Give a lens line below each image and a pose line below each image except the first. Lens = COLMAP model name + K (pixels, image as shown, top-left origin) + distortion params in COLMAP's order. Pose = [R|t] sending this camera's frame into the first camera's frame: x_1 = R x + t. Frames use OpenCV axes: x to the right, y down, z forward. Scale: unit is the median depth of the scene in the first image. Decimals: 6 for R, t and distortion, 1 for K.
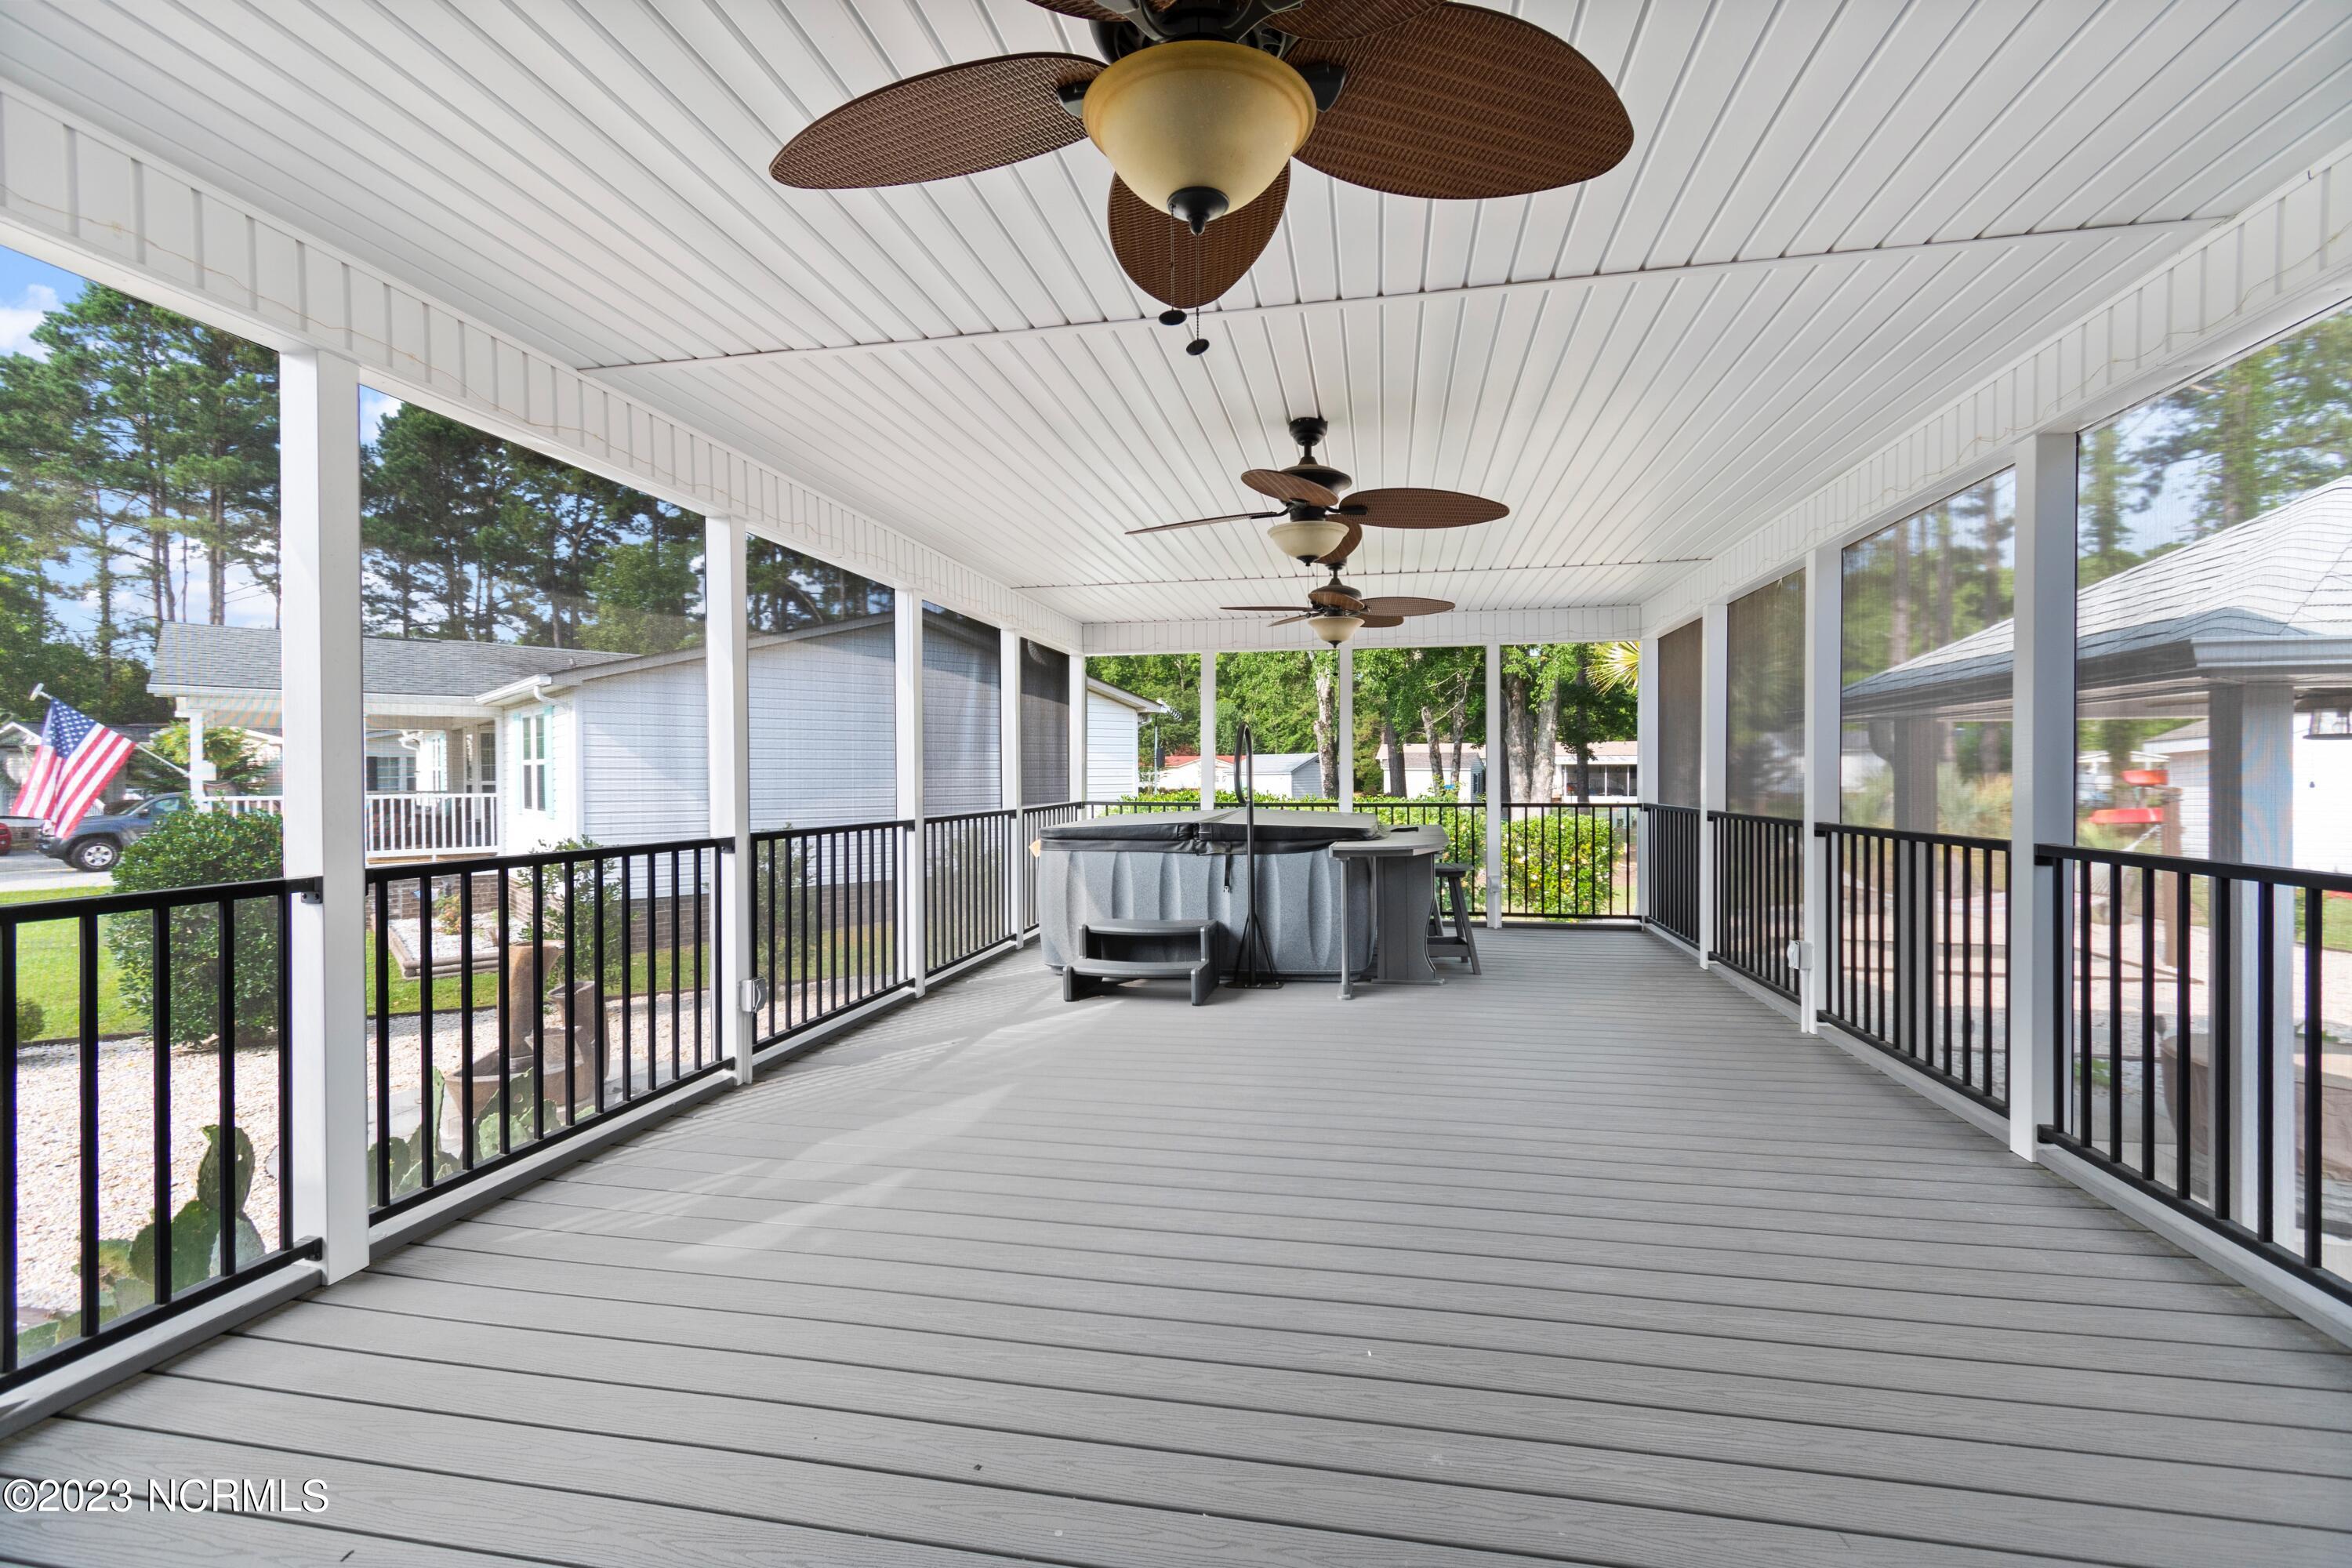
lens RADIAL K [[1079.7, 0, 1176.0], [0, 1079.7, 784.0], [0, 0, 1]] dist [0.001704, -0.000289]
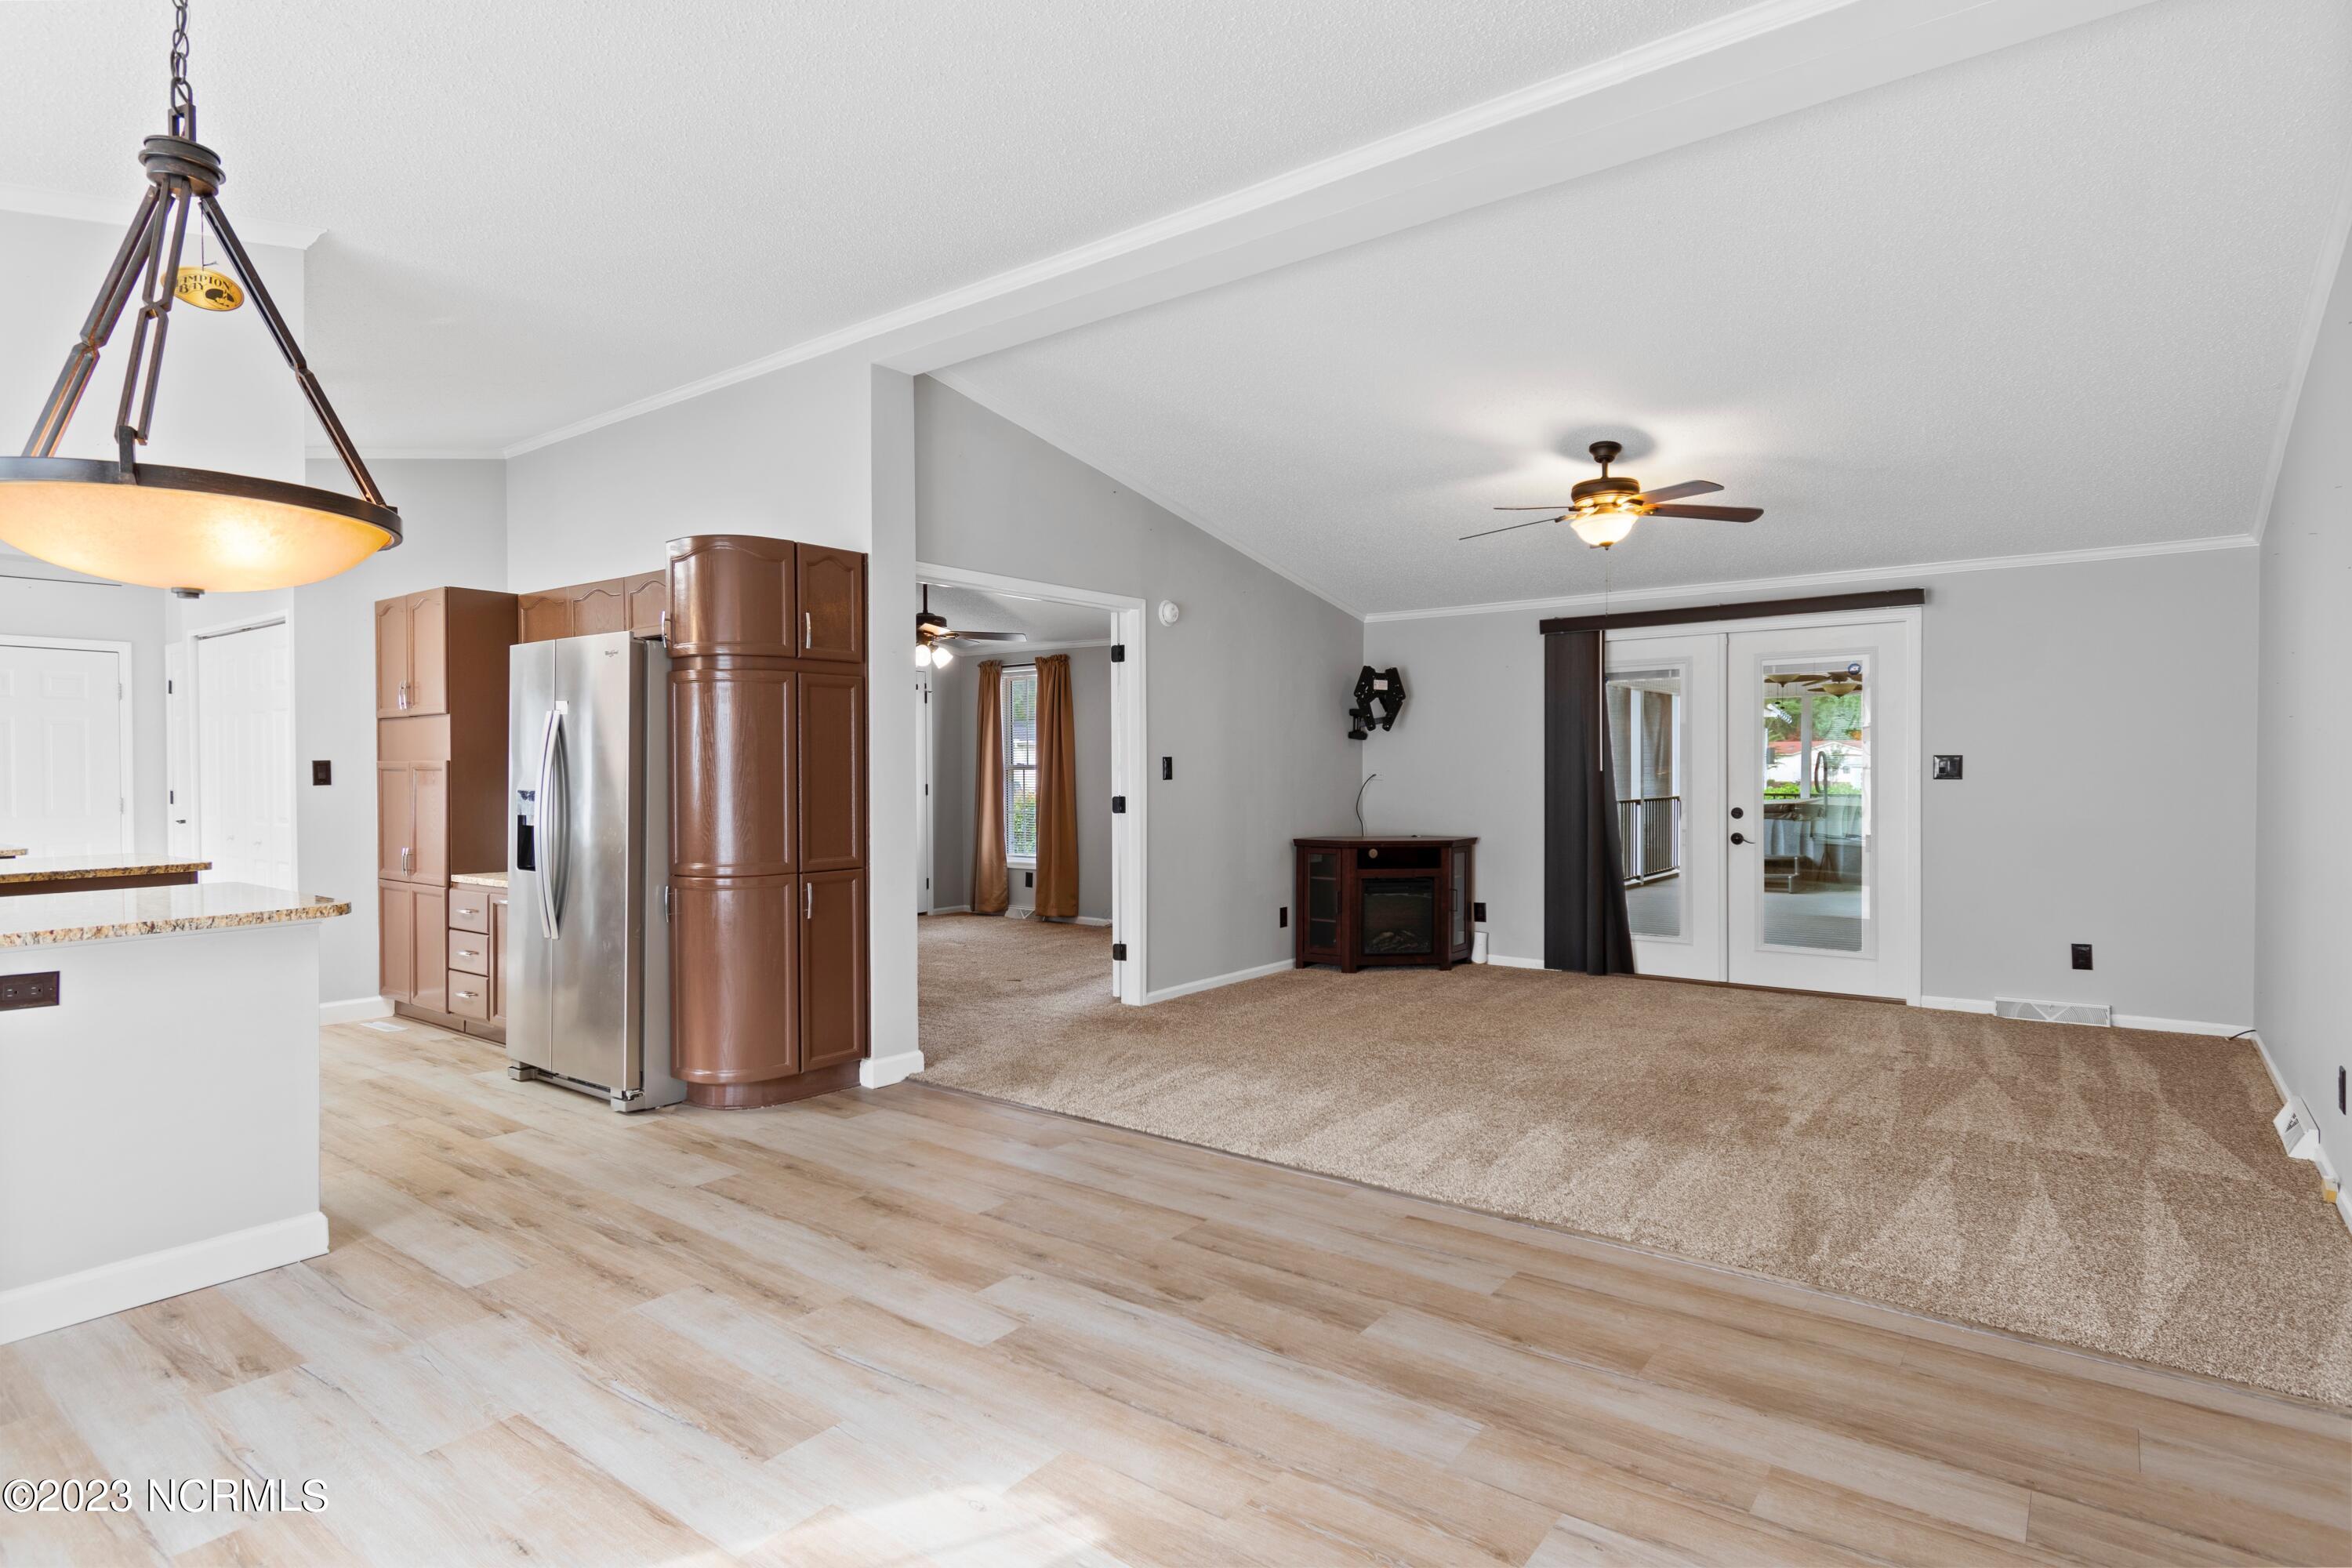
lens RADIAL K [[1225.9, 0, 1176.0], [0, 1225.9, 784.0], [0, 0, 1]] dist [0.002932, -0.001171]
pose [[0.898894, 0.004733, -0.438141, -0.011284], [-0.000884, 0.999959, 0.008990, -0.015081], [0.438166, -0.007693, 0.898861, -1.394719]]
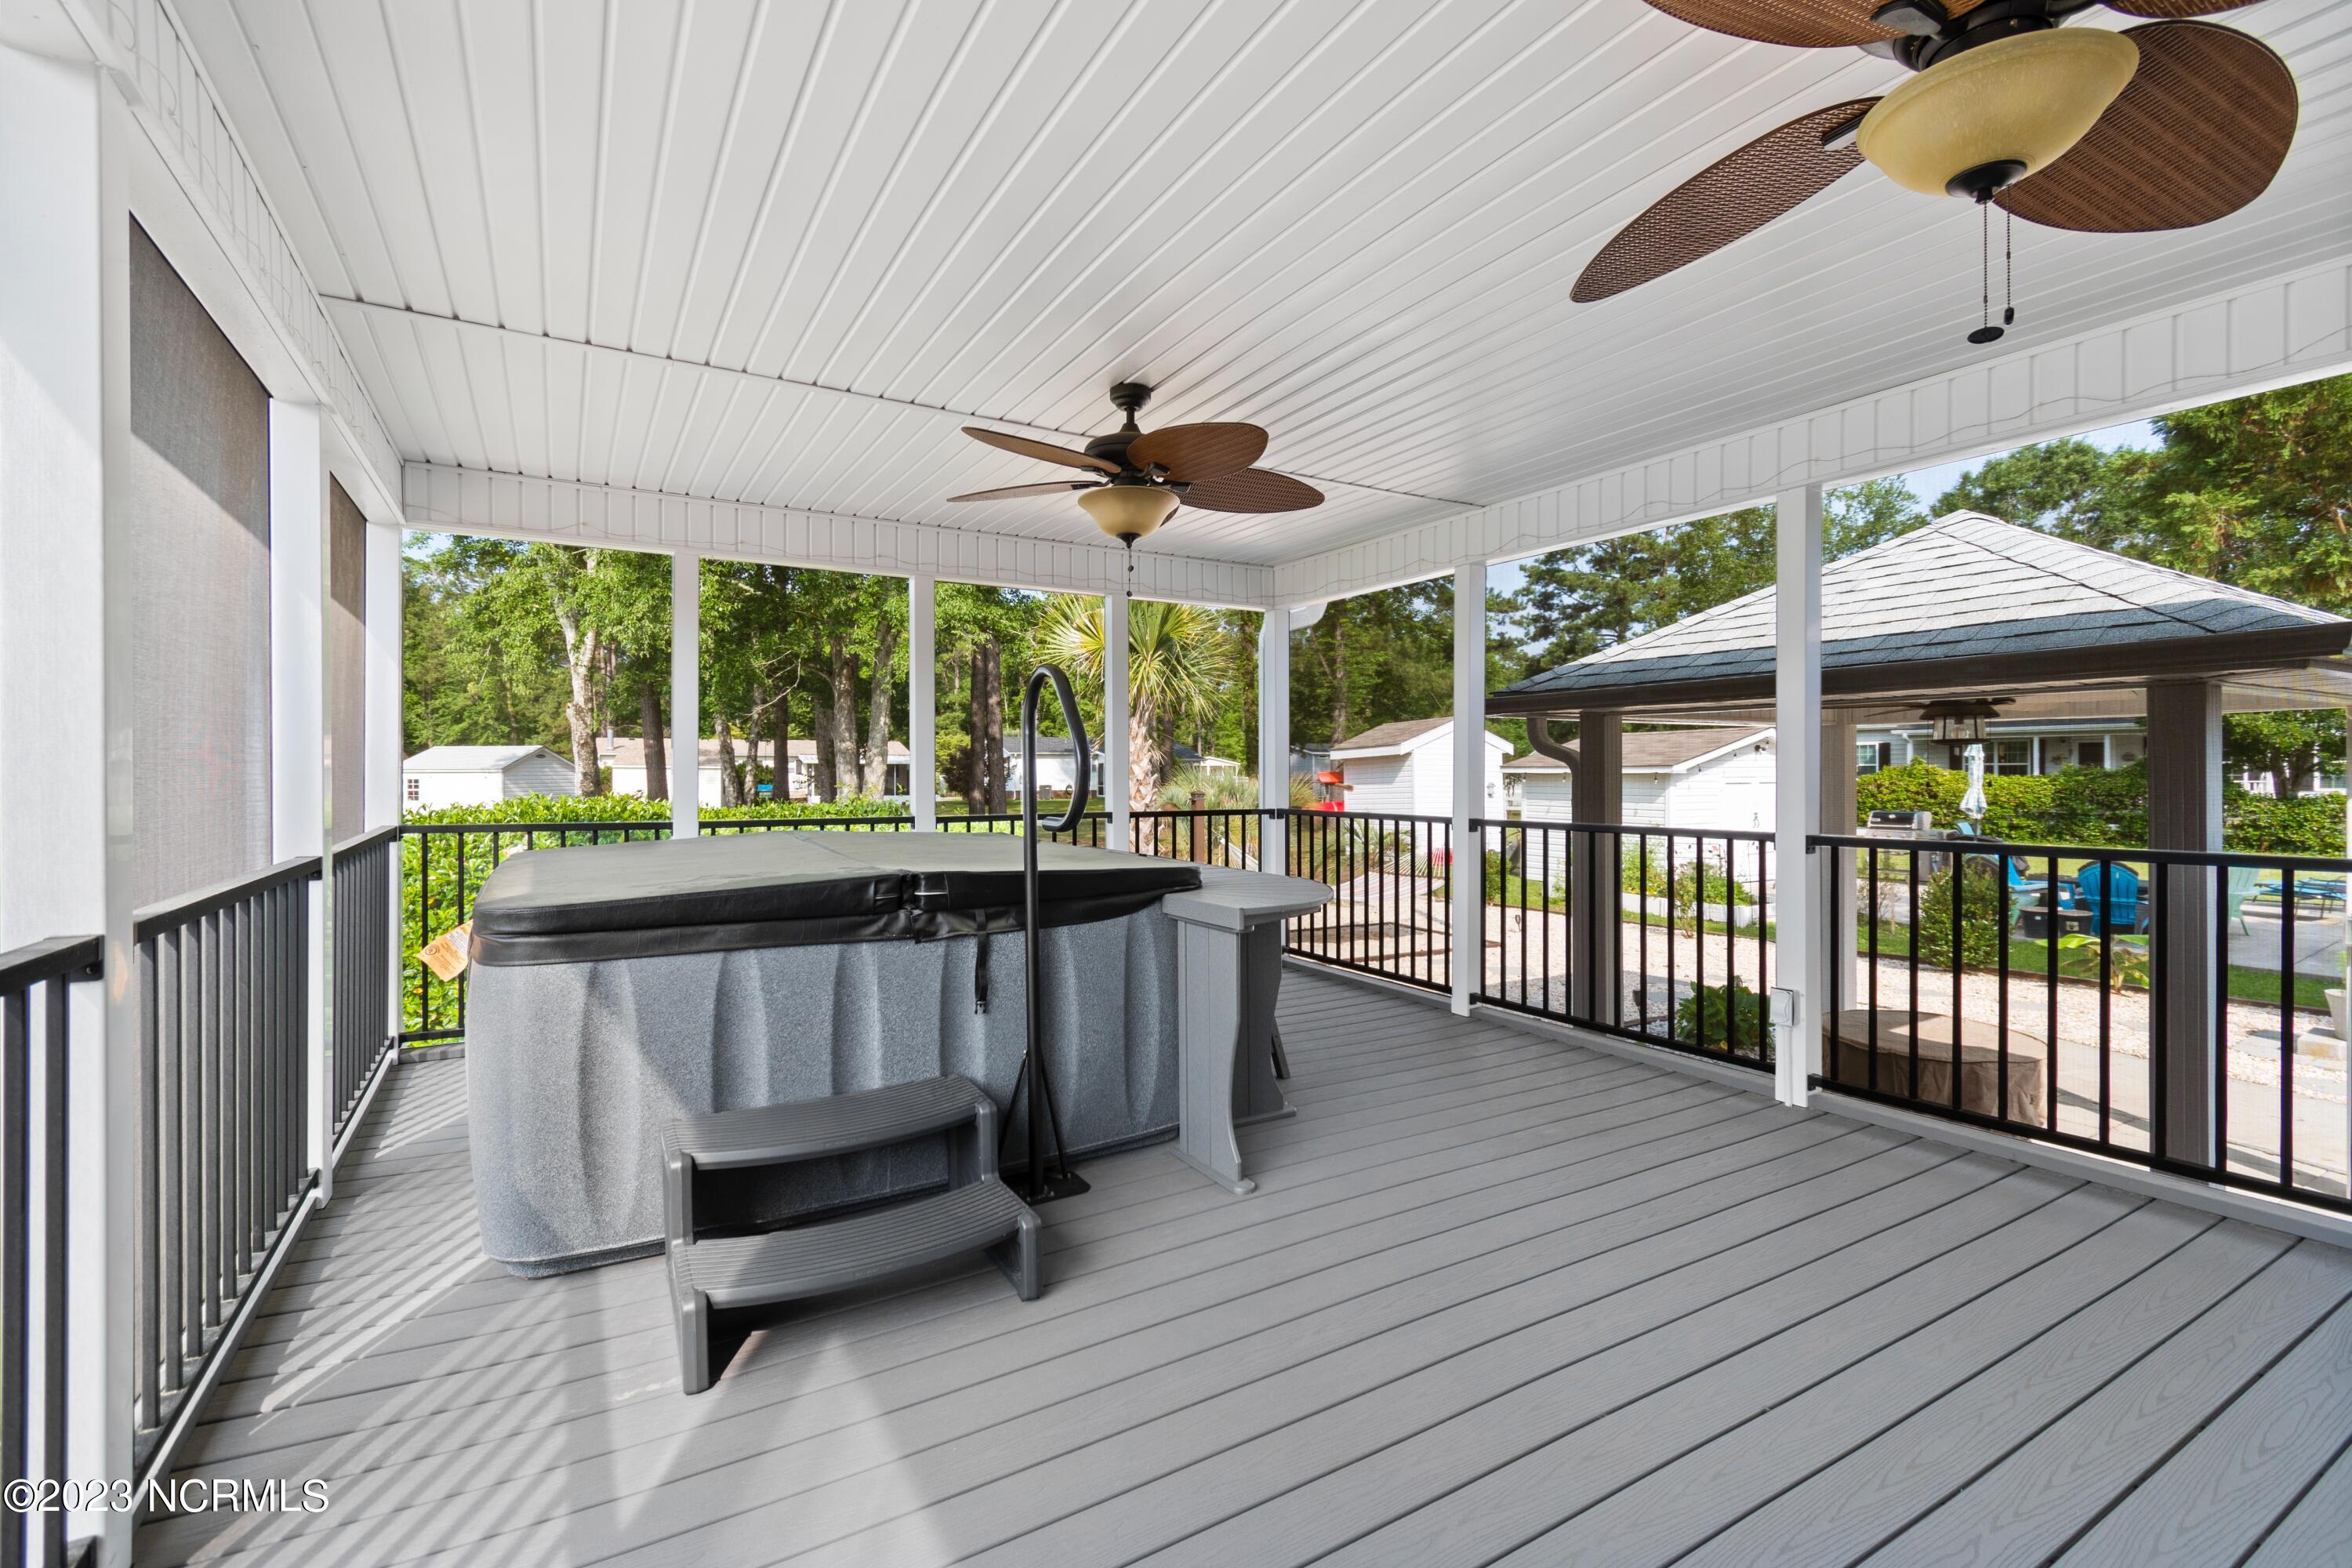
lens RADIAL K [[1040.6, 0, 1176.0], [0, 1040.6, 784.0], [0, 0, 1]] dist [-0.000642, -0.000619]
pose [[0.745436, -0.001134, 0.666576, -0.194969], [0.000452, 0.999999, 0.001195, -0.003211], [-0.666577, -0.000589, 0.745436, 0.580248]]
